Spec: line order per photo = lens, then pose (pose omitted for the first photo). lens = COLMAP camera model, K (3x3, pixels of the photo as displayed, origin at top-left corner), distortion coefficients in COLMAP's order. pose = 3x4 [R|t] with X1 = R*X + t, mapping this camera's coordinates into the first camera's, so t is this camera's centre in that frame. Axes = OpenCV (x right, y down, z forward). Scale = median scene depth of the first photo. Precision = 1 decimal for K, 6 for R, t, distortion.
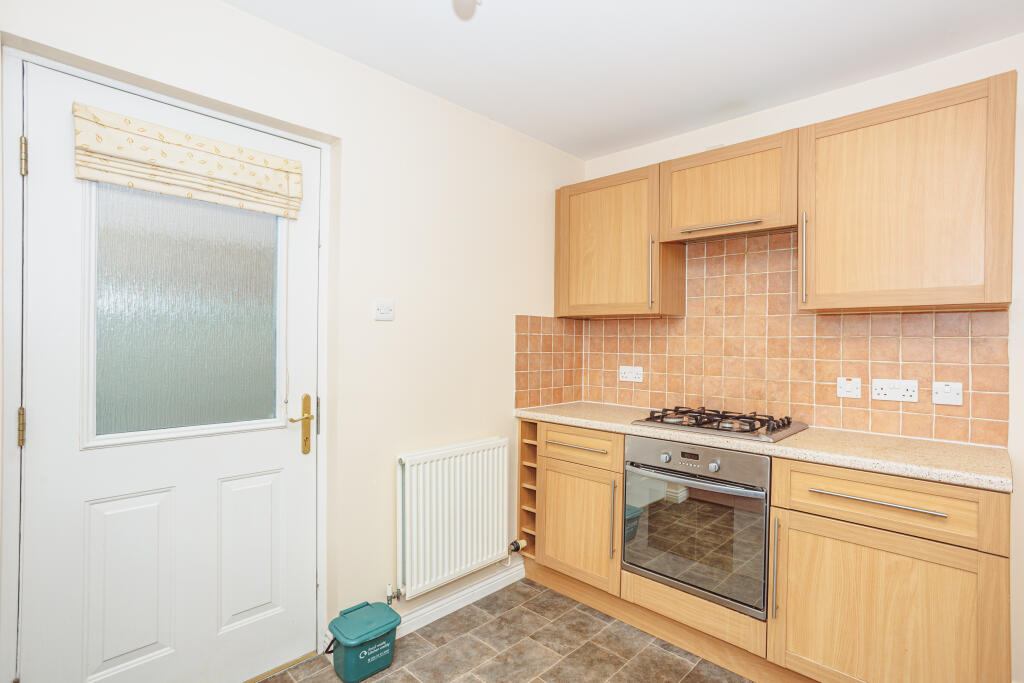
lens RADIAL K [[498.9, 0, 515.9], [0, 498.9, 346.2], [0, 0, 1]] dist [-0.017742, 0.001206]
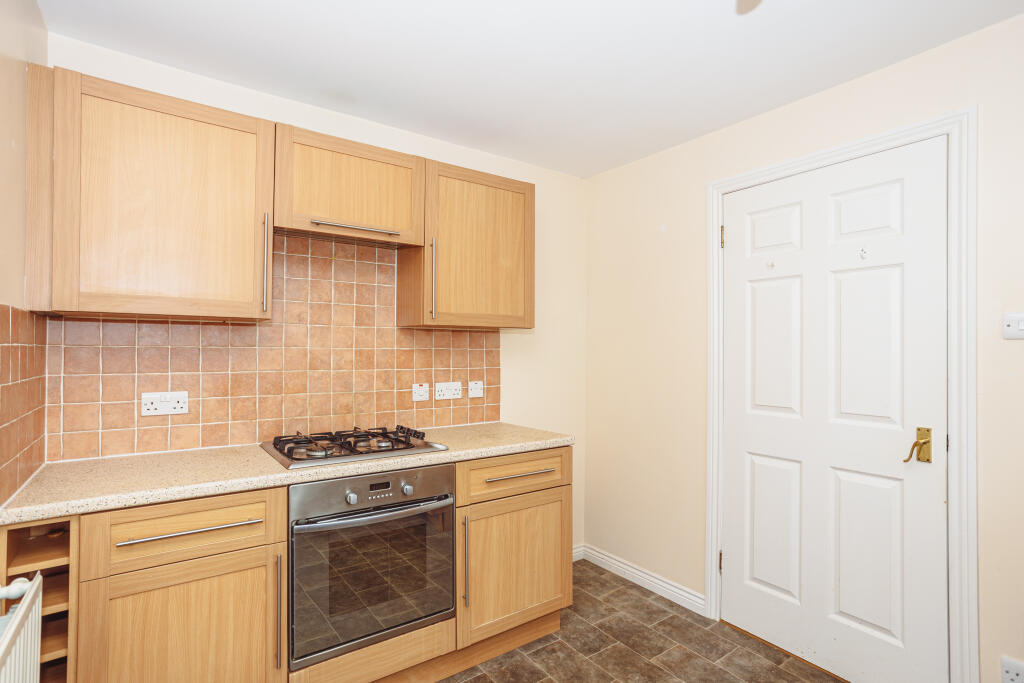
lens RADIAL K [[498.9, 0, 515.9], [0, 498.9, 346.2], [0, 0, 1]] dist [-0.017742, 0.001206]
pose [[0.190574, -0.003693, 0.981666, -0.420144], [0.005026, 0.999983, 0.002786, -0.025906], [-0.981660, 0.004403, 0.190590, 0.529073]]
